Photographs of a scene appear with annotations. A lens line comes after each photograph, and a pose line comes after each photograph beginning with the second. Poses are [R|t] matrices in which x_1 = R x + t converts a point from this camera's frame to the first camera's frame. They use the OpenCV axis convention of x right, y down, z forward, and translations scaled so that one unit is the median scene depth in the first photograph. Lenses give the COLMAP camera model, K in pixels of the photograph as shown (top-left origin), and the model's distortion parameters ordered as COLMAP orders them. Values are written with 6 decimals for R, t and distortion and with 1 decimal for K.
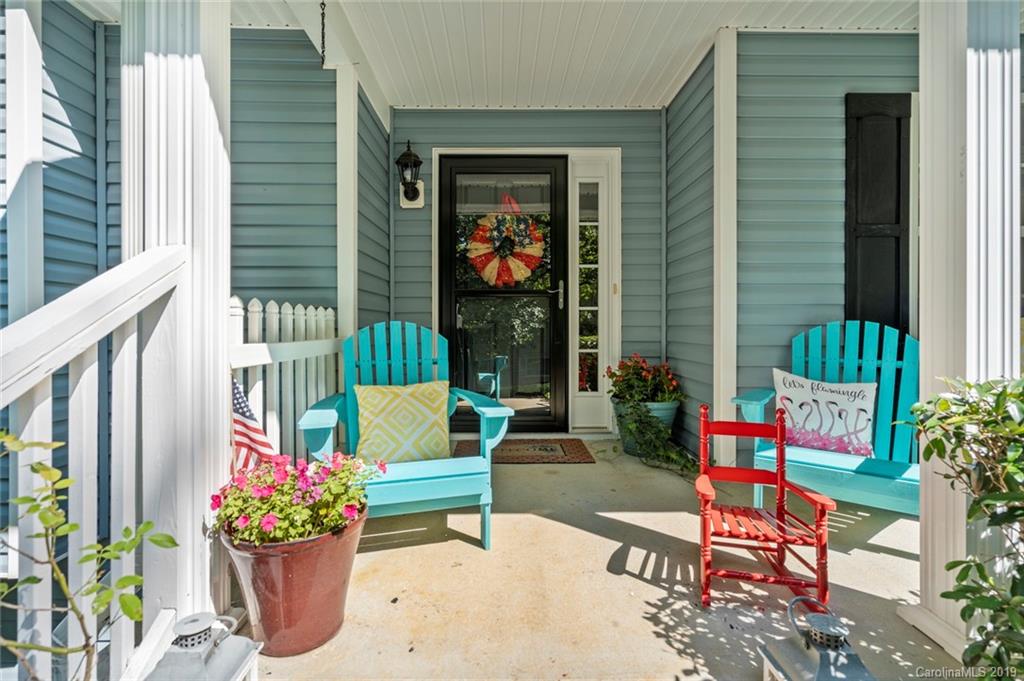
lens RADIAL K [[468.2, 0, 506.4], [0, 468.2, 341.9], [0, 0, 1]] dist [-0.002497, -0.000101]
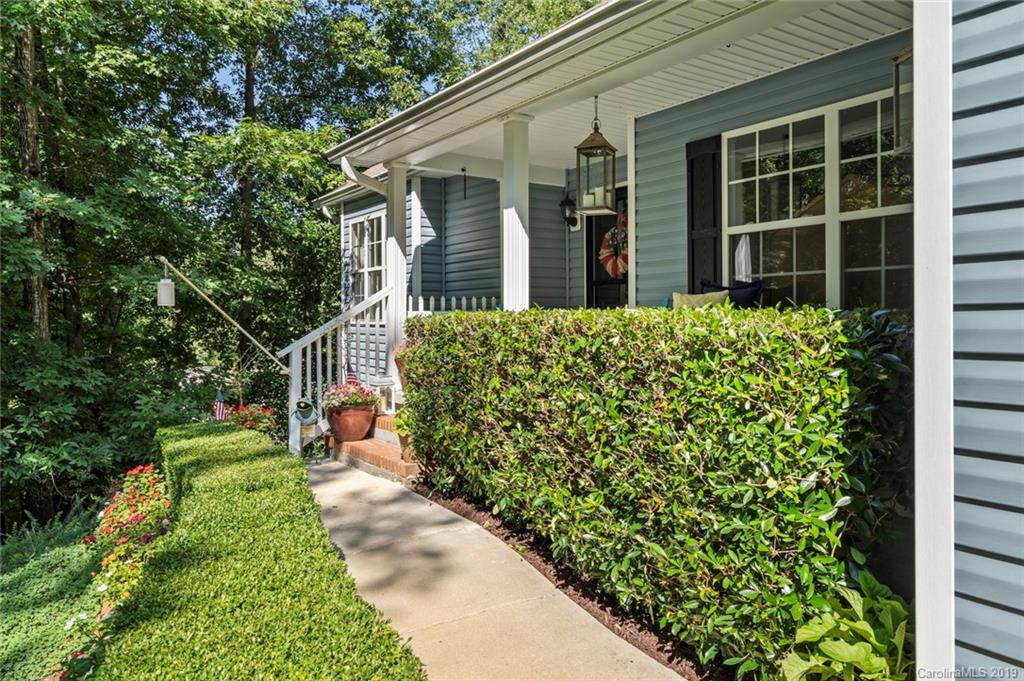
lens RADIAL K [[712.4, 0, 512.0], [0, 712.4, 340.5], [0, 0, 1]] dist [0.001997, 0.000663]
pose [[0.560927, 0.024550, -0.827501, 2.282670], [-0.013259, 0.999698, 0.020671, 0.051116], [0.827759, -0.000623, 0.561083, -0.713246]]
